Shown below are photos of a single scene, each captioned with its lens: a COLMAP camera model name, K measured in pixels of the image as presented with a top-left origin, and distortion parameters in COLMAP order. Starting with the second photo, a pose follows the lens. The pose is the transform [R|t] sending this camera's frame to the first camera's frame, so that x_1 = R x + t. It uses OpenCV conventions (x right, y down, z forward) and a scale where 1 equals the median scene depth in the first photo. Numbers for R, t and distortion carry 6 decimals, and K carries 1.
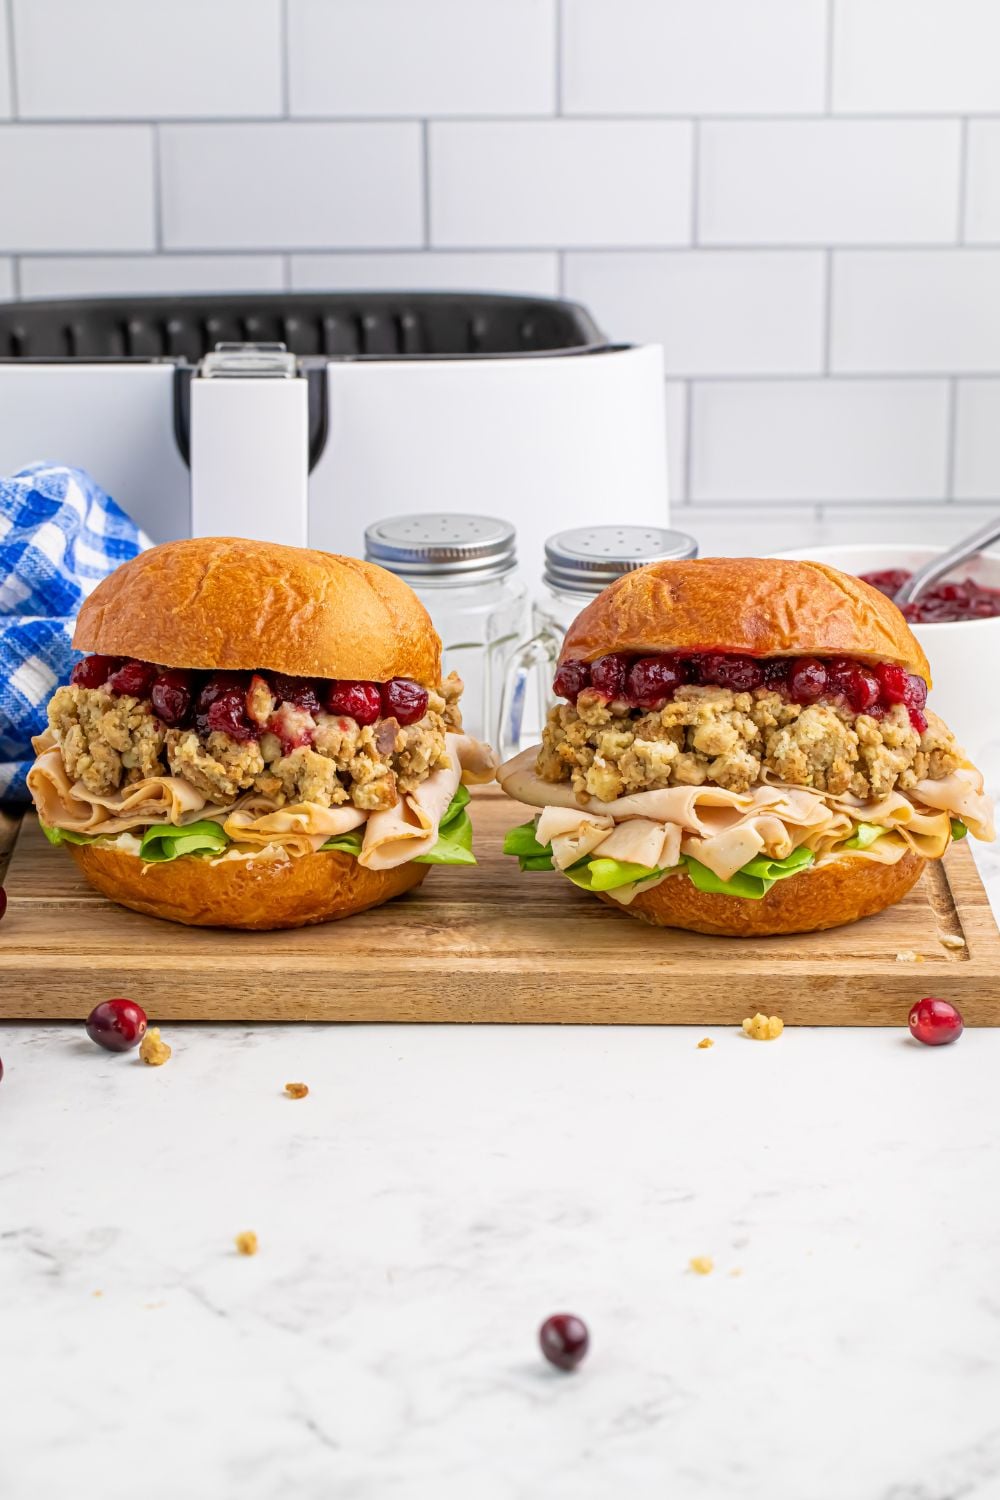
lens RADIAL K [[5940.3, 0, 458.6], [0, 5940.3, 751.8], [0, 0, 1]] dist [0.584034, 0.000000]
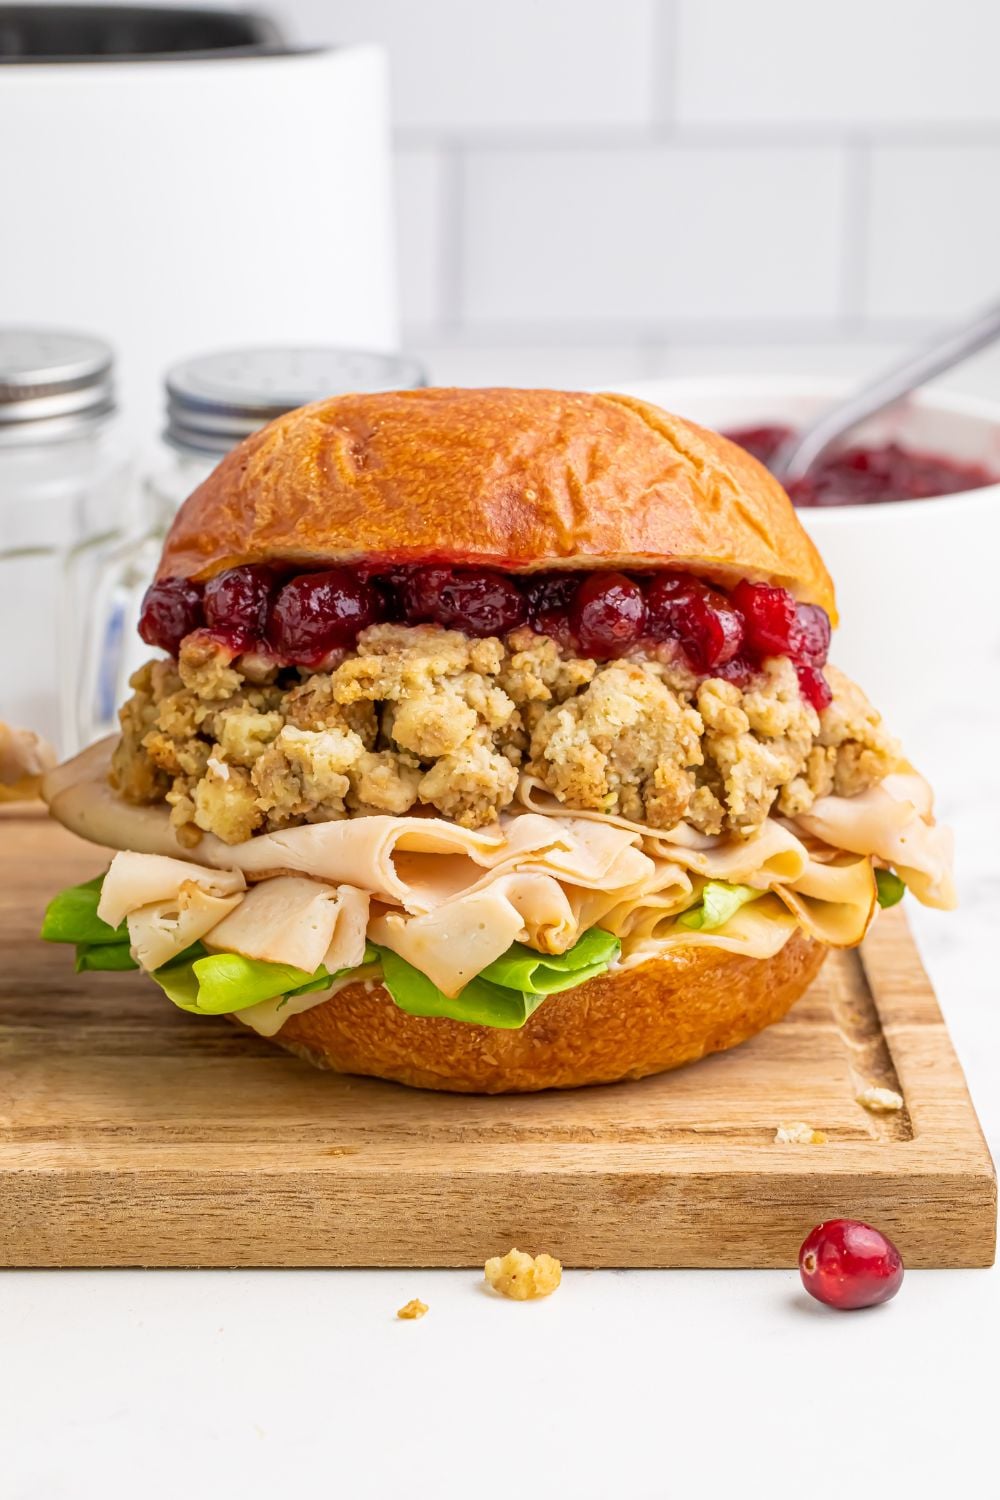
lens RADIAL K [[5940.3, 0, 428.7], [0, 5940.3, 742.0], [0, 0, 1]] dist [0.584034, 0.000000]
pose [[0.999861, -0.003261, 0.016365, 0.033742], [0.003059, 0.999919, 0.012389, -0.007177], [-0.016404, -0.012337, 0.999789, 0.466793]]
